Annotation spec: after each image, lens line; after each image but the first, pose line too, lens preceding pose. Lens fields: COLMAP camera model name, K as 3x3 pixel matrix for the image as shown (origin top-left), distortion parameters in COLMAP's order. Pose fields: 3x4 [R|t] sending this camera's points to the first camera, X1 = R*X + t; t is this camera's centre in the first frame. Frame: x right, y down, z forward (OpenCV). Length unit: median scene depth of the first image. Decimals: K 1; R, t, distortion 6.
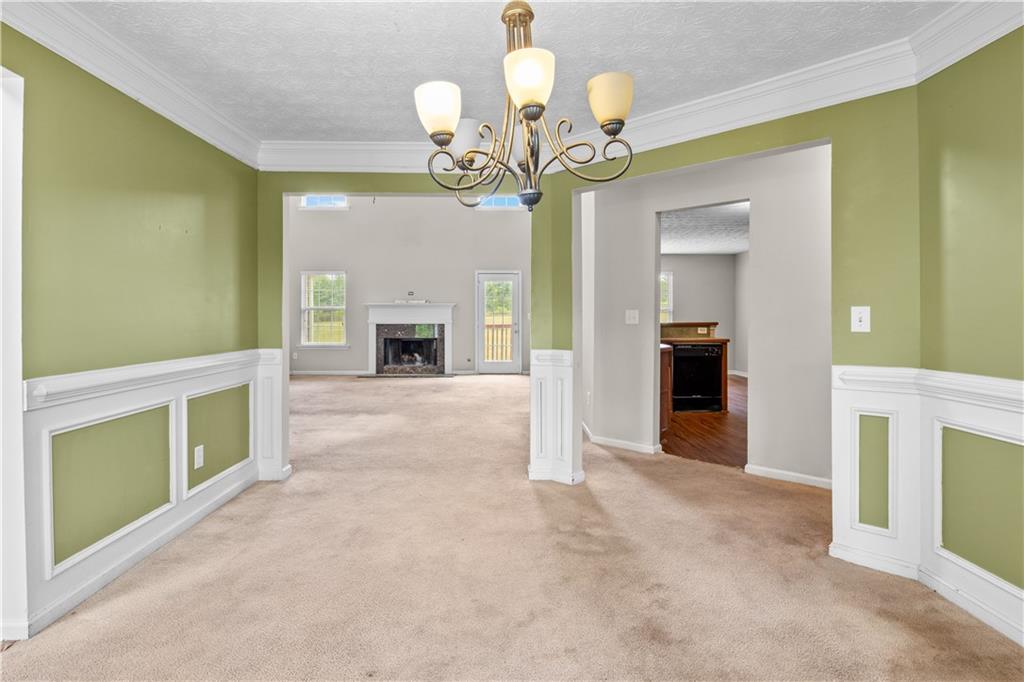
lens RADIAL K [[511.9, 0, 511.6], [0, 511.9, 319.2], [0, 0, 1]] dist [-0.012749, 0.001614]
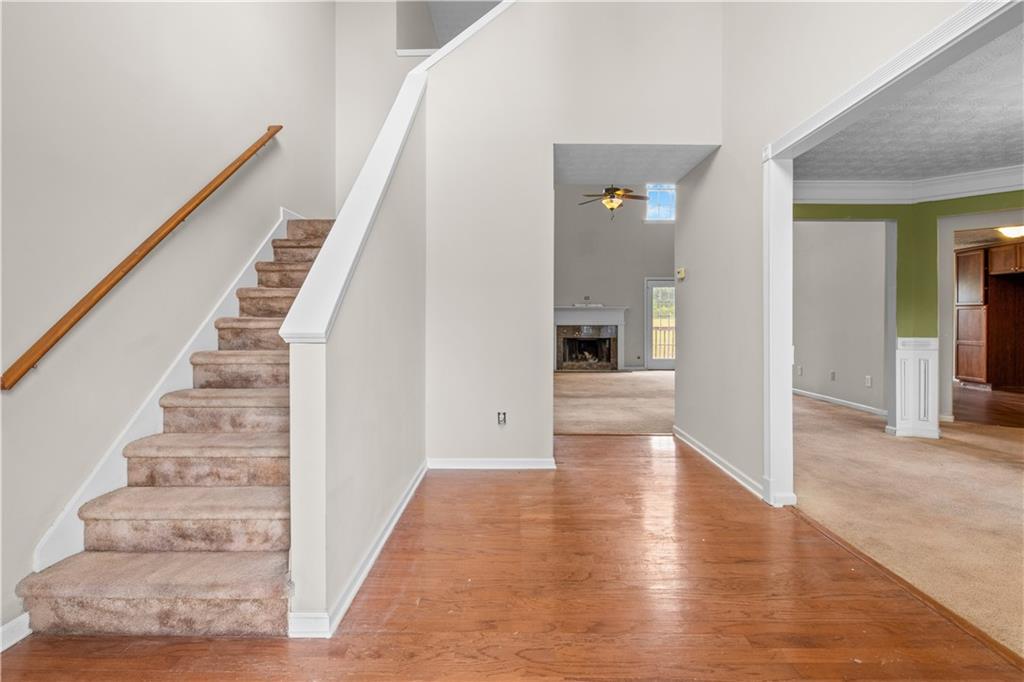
lens RADIAL K [[511.9, 0, 515.8], [0, 511.9, 313.1], [0, 0, 1]] dist [-0.012749, 0.001614]
pose [[0.999733, -0.000996, -0.023076, -0.937774], [0.000453, 0.999724, -0.023507, 0.025596], [0.023093, 0.023490, 0.999457, -0.351550]]
